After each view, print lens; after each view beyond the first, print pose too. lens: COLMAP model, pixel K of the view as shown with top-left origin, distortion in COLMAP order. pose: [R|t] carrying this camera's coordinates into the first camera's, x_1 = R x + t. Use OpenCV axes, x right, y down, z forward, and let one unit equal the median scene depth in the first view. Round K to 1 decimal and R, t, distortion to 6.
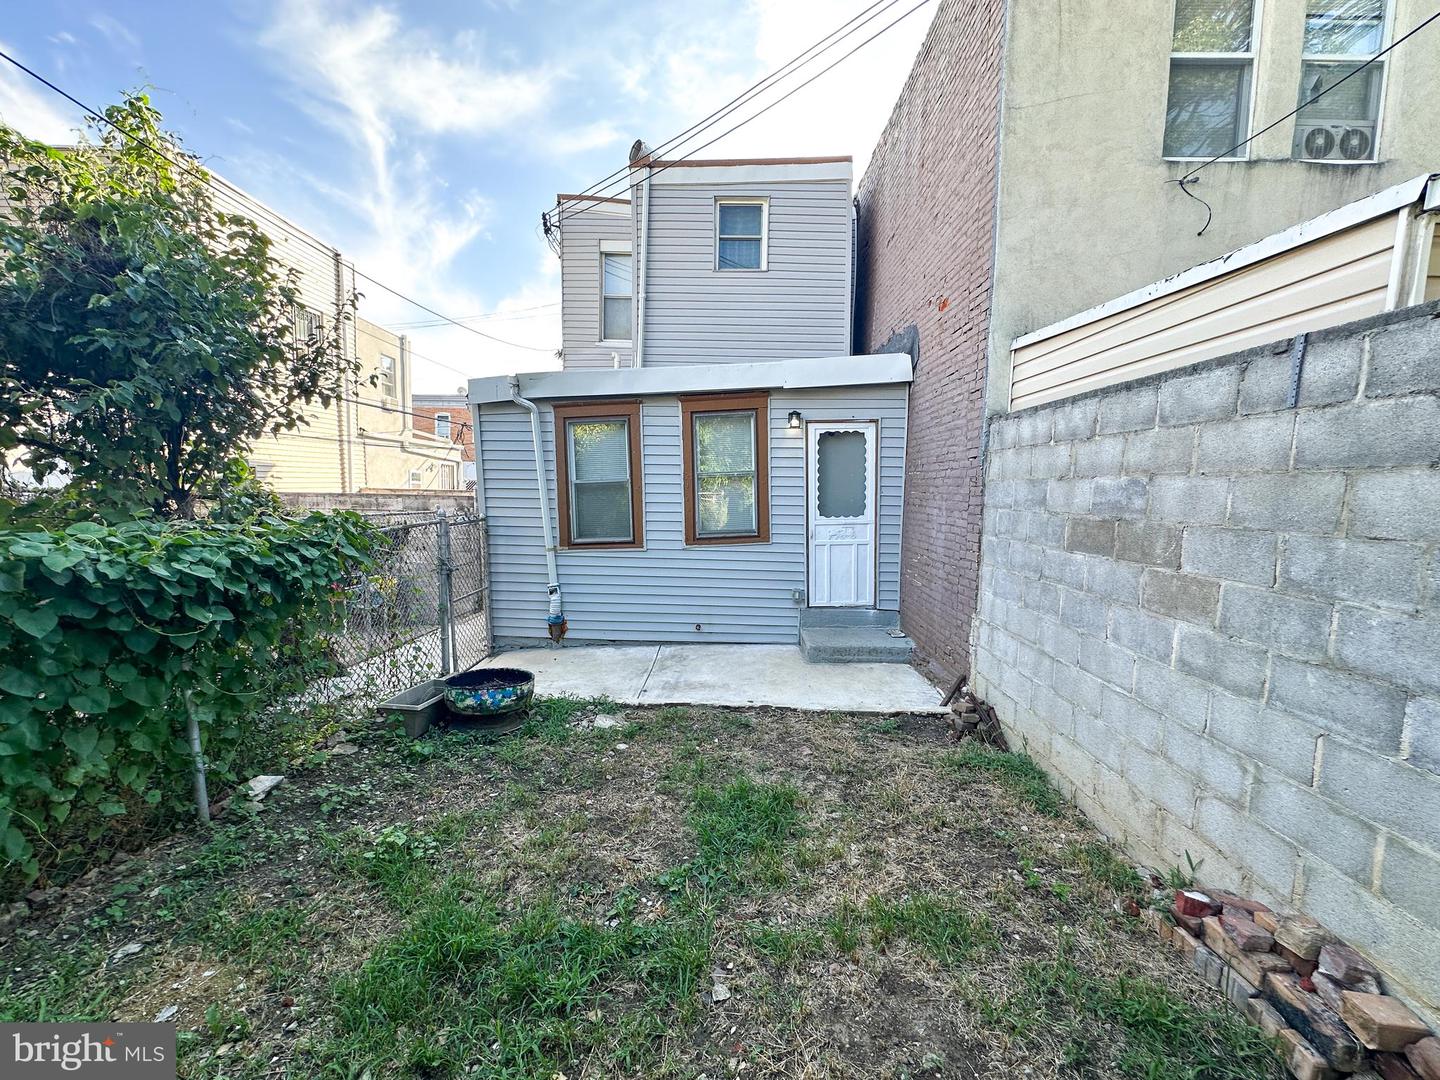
lens RADIAL K [[572.7, 0, 719.3], [0, 572.7, 546.1], [0, 0, 1]] dist [-0.004690, 0.001444]
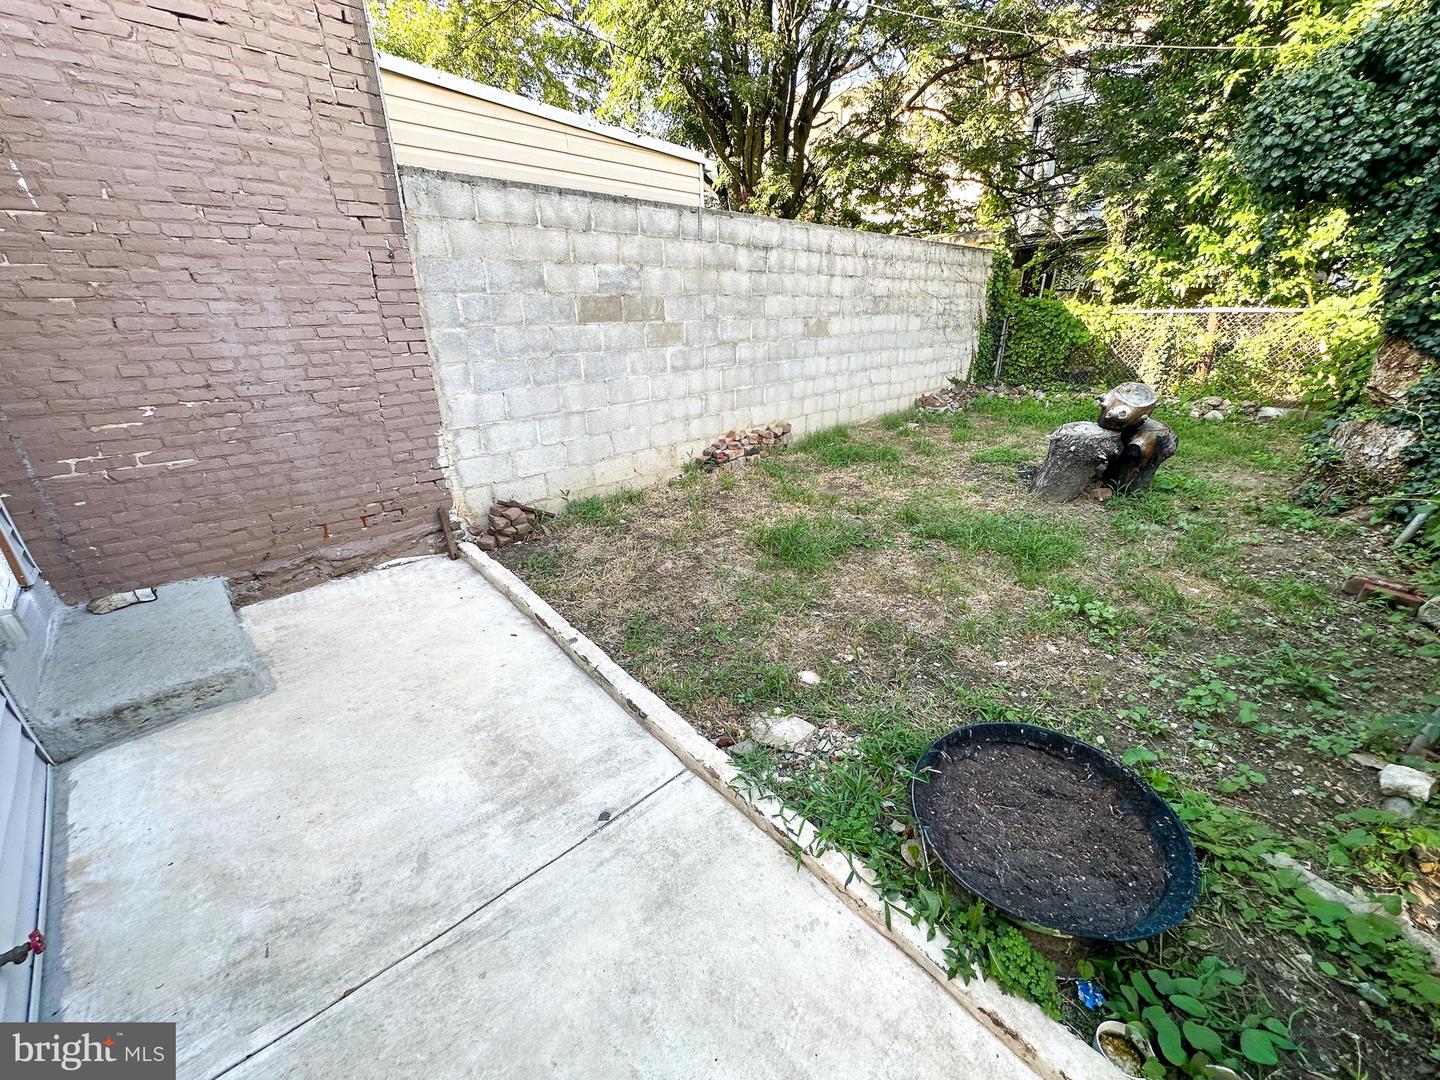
lens RADIAL K [[572.7, 0, 716.6], [0, 572.7, 535.5], [0, 0, 1]] dist [-0.004690, 0.001444]
pose [[-0.712172, -0.278913, 0.644219, -0.704977], [0.063409, 0.888376, 0.454716, -0.164998], [-0.699135, 0.364685, -0.614991, 2.118990]]
